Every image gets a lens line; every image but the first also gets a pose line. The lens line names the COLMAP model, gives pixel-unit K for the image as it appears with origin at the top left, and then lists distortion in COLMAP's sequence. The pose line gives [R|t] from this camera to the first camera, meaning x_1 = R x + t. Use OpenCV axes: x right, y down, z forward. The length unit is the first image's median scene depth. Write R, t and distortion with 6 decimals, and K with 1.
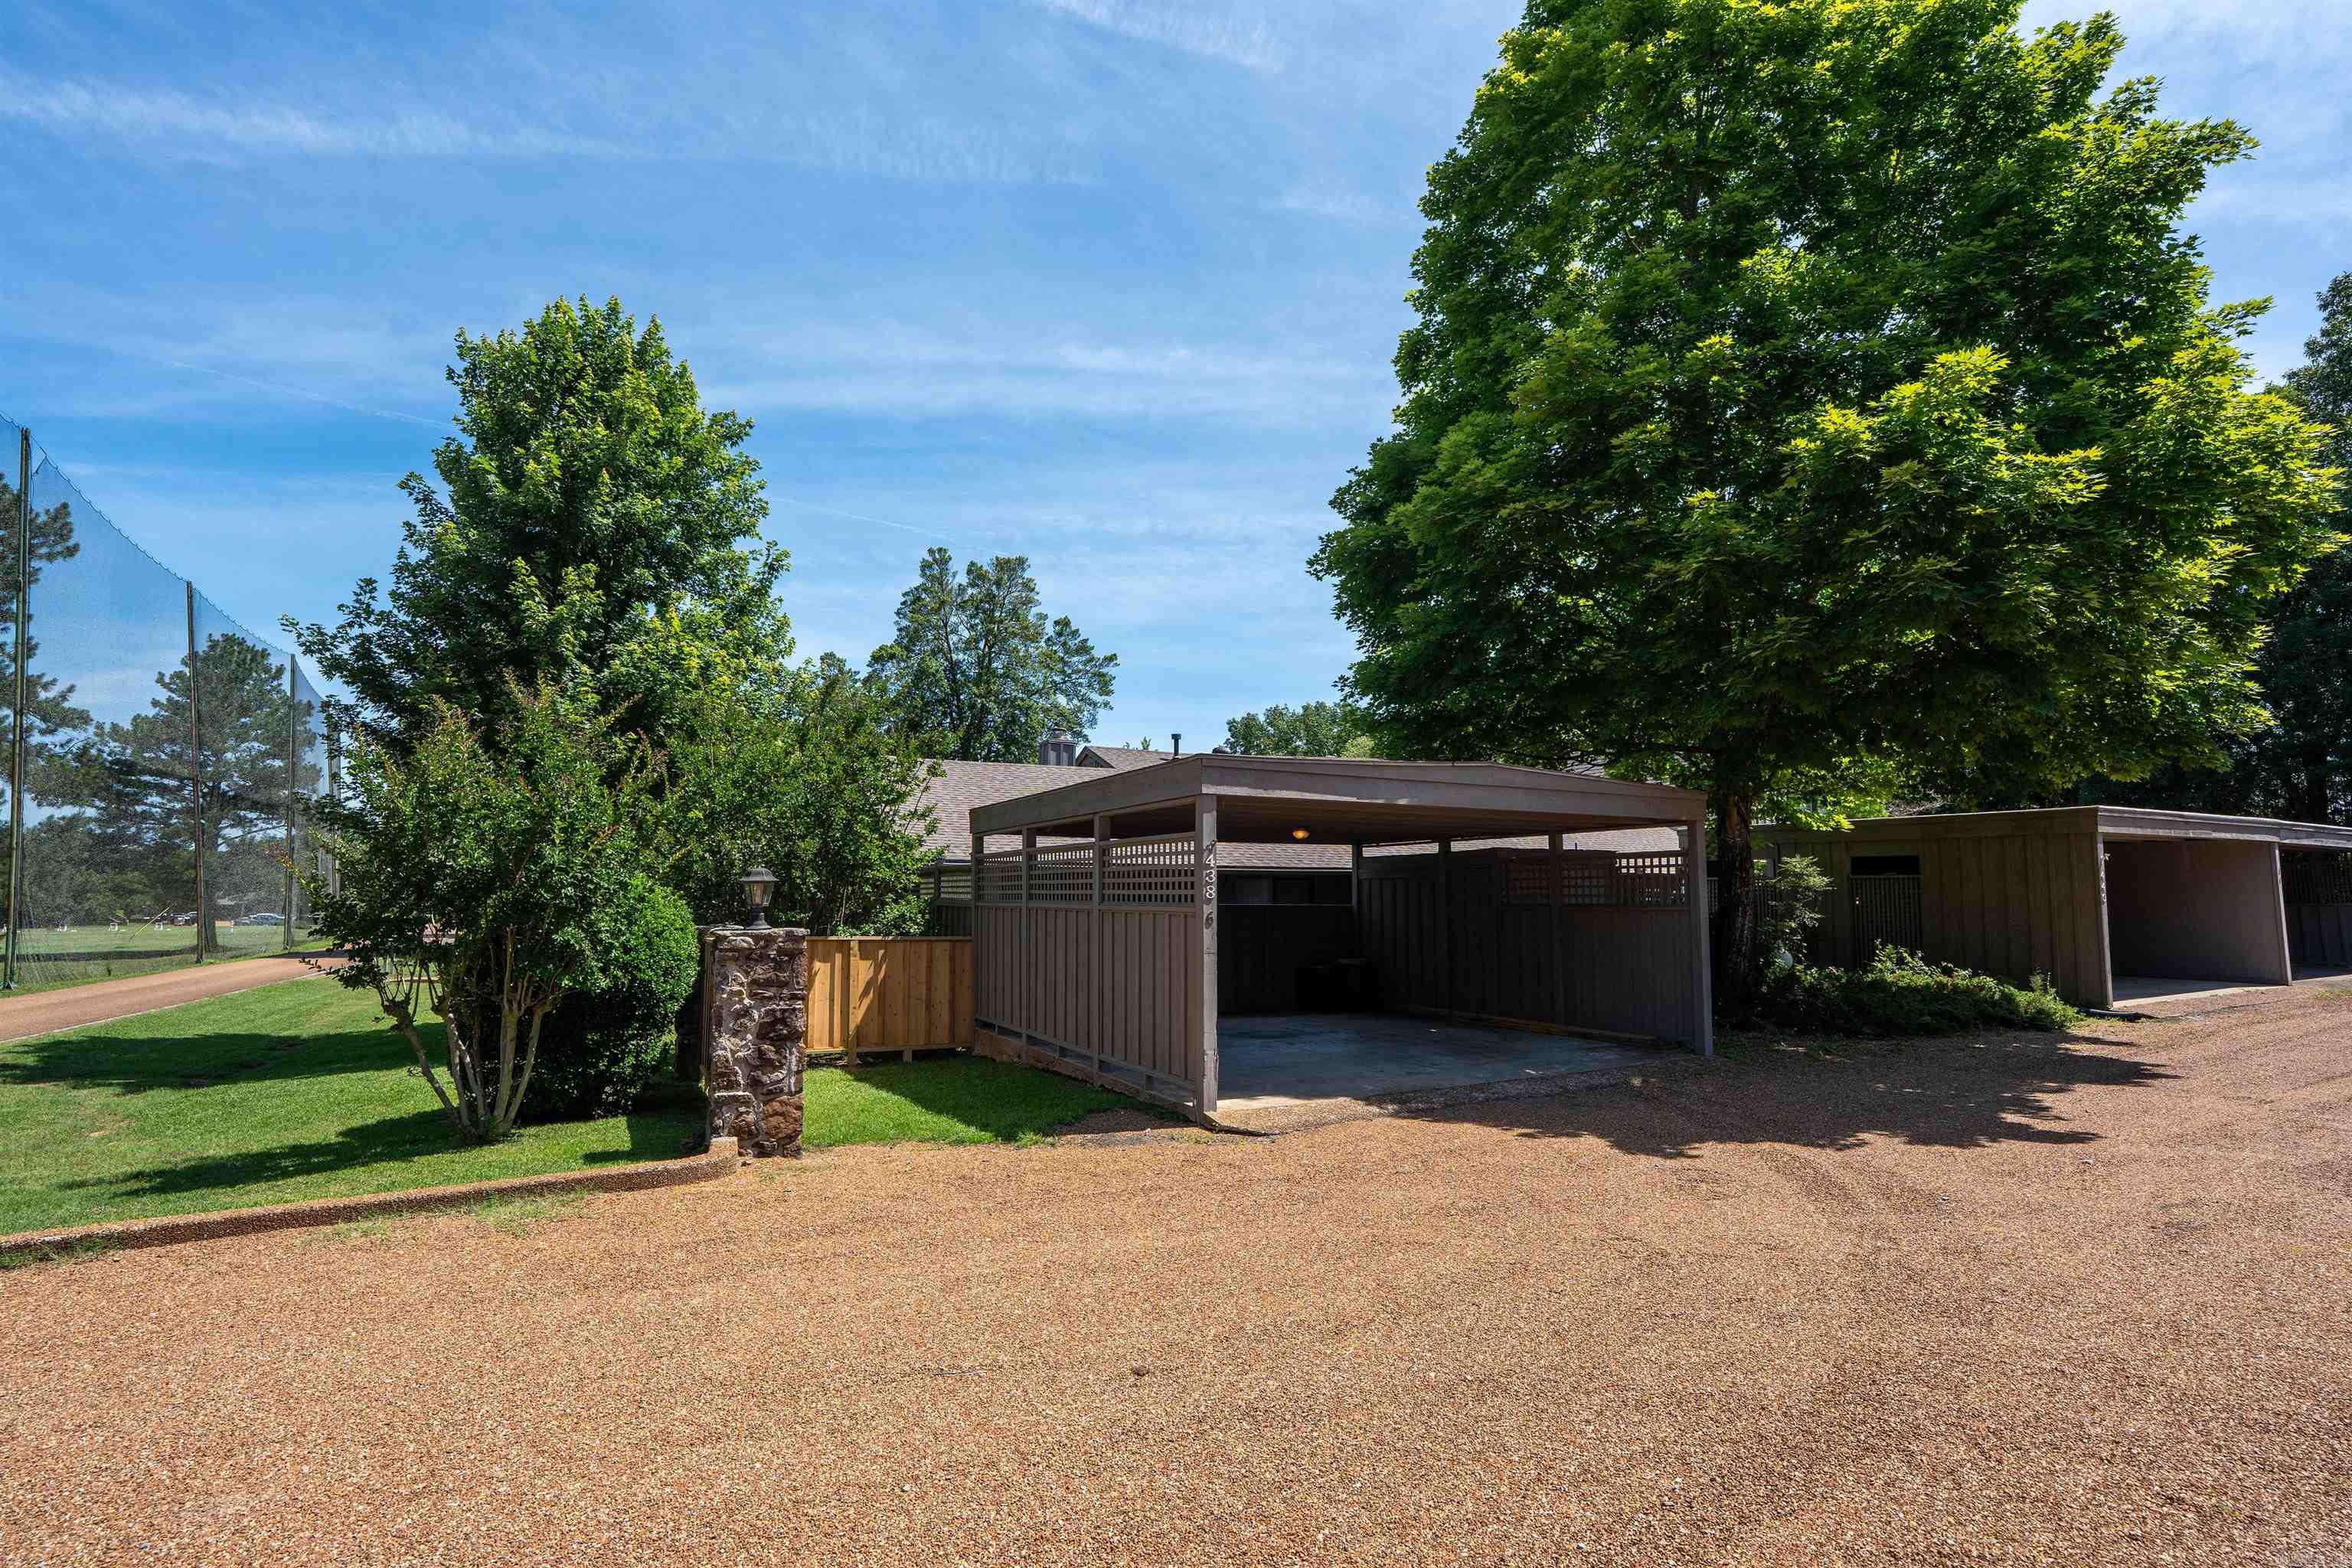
lens RADIAL K [[1097.1, 0, 1190.1], [0, 1097.1, 790.6], [0, 0, 1]] dist [-0.020890, 0.003070]
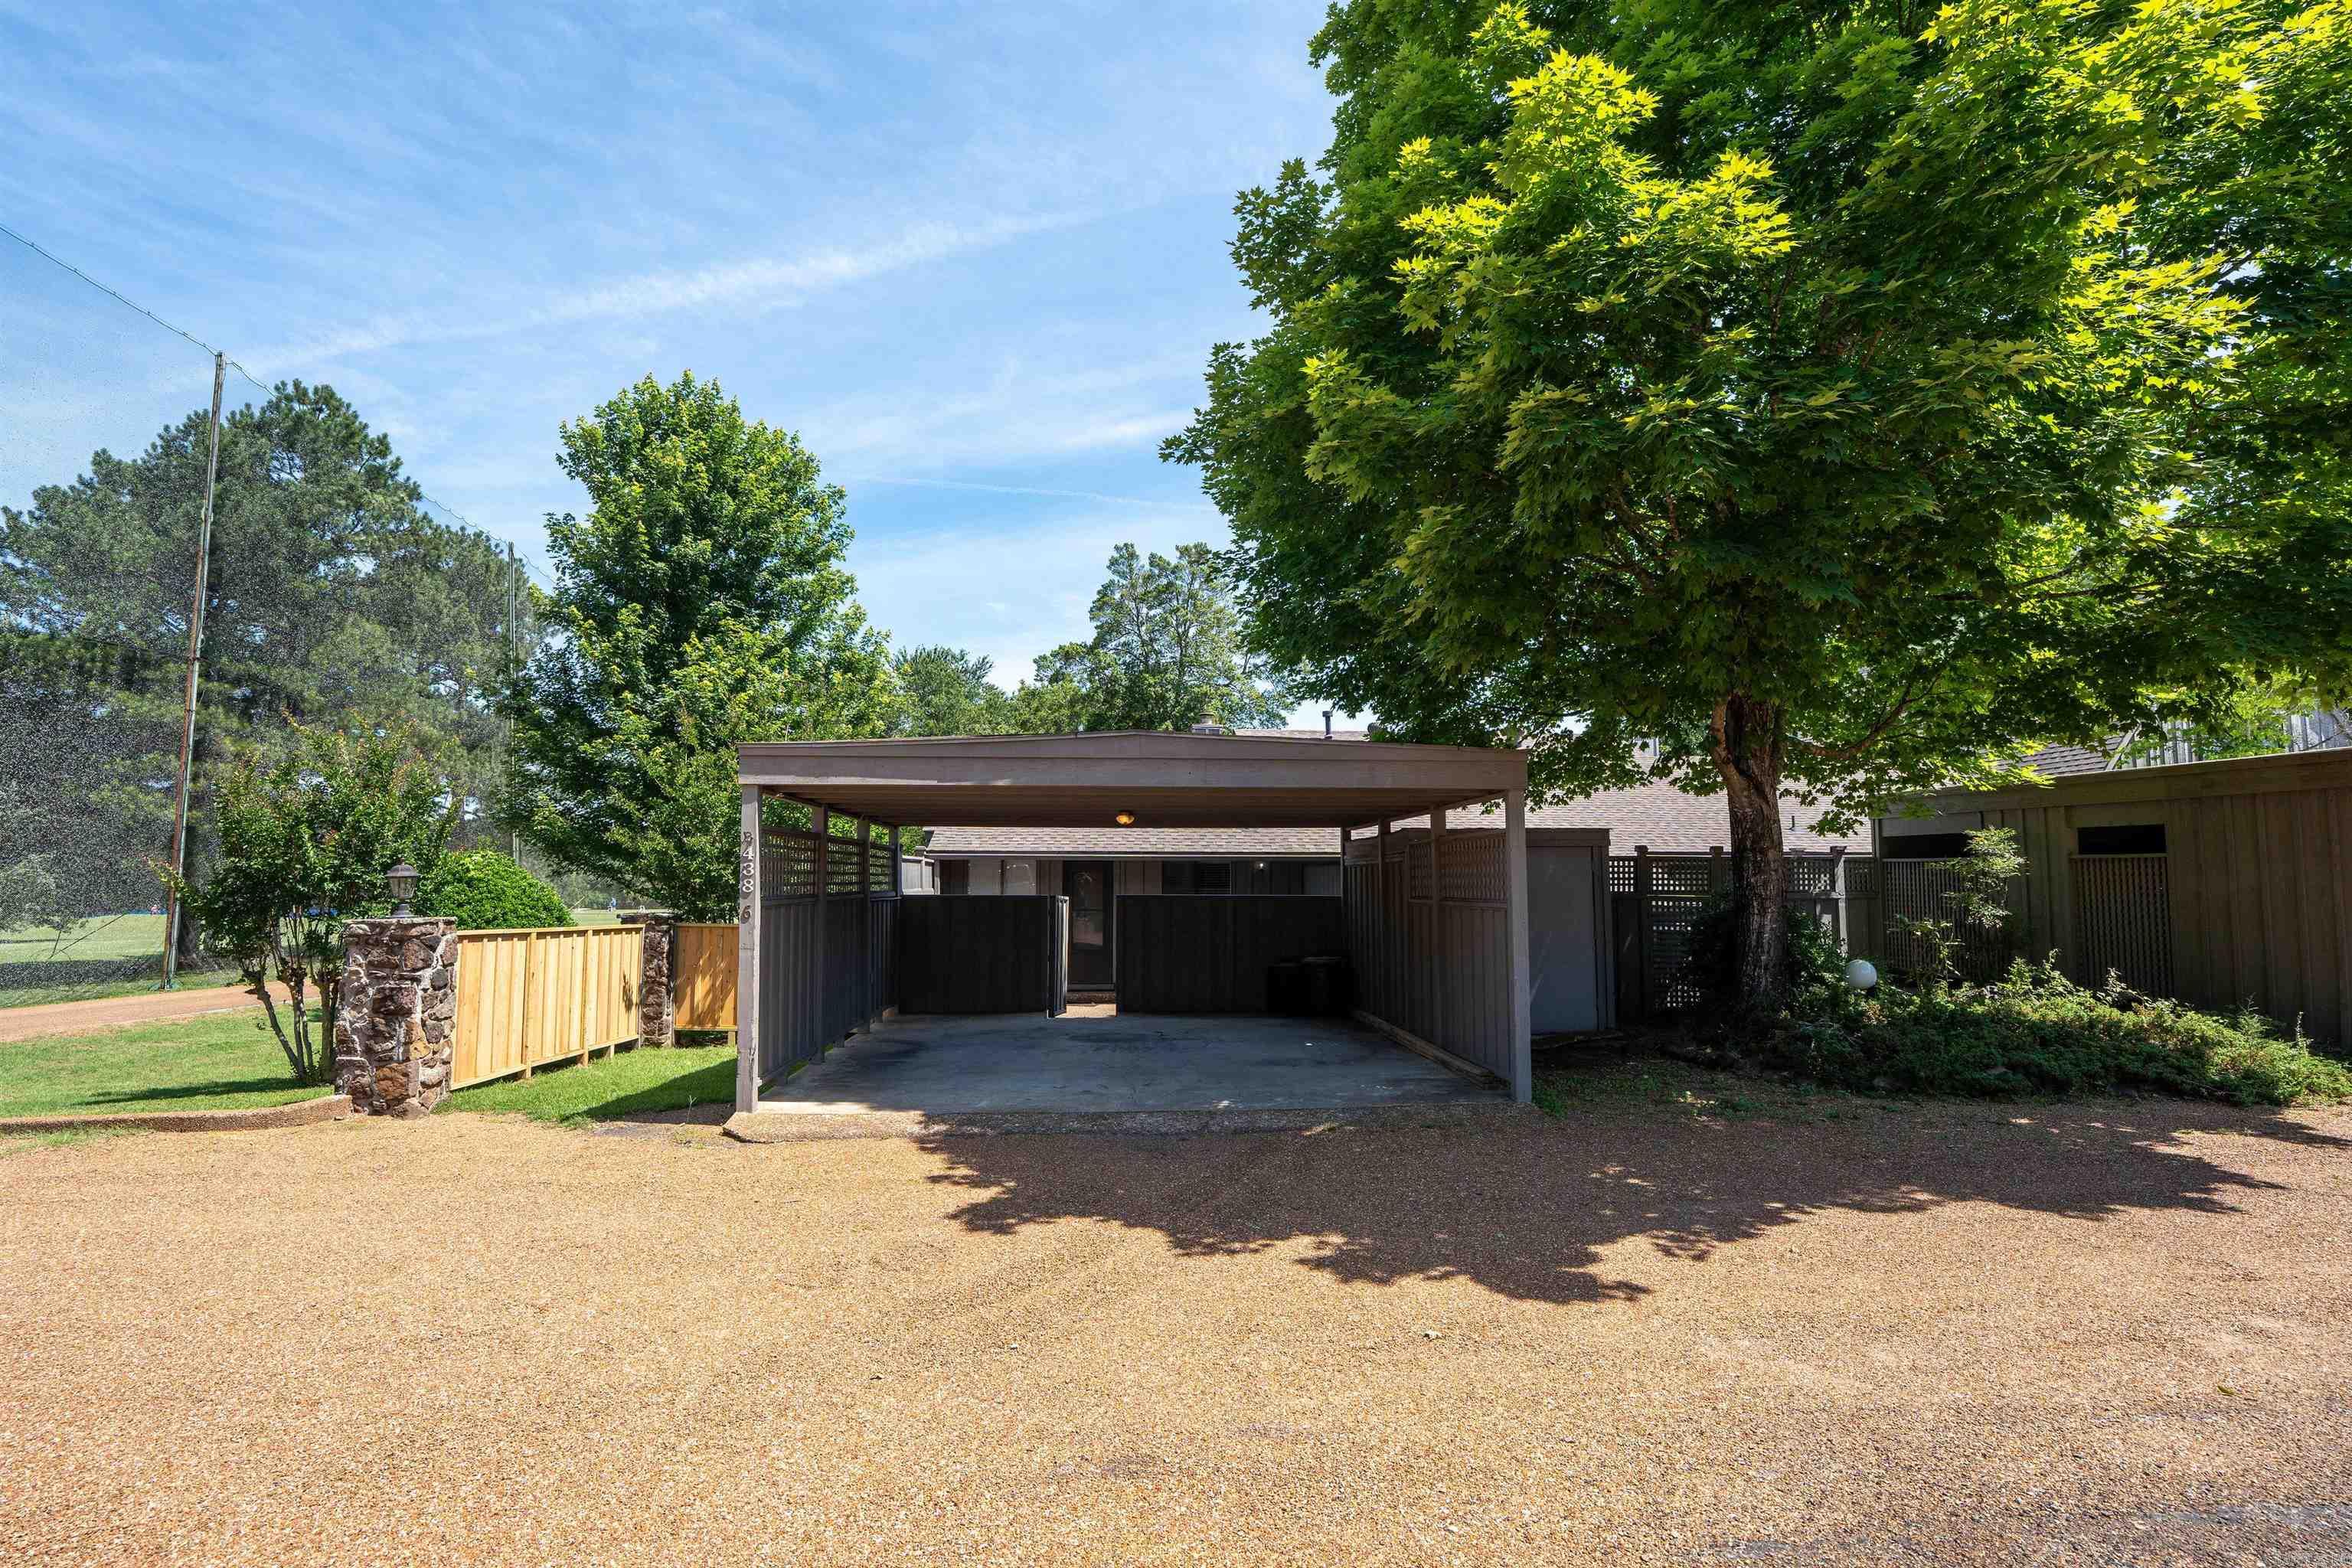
lens RADIAL K [[1097.1, 0, 1184.2], [0, 1097.1, 785.4], [0, 0, 1]] dist [-0.020890, 0.003070]
pose [[0.906335, -0.037064, -0.420931, 0.510854], [0.041479, 0.999138, 0.001334, 0.012483], [0.420518, -0.018669, 0.907092, 0.190184]]
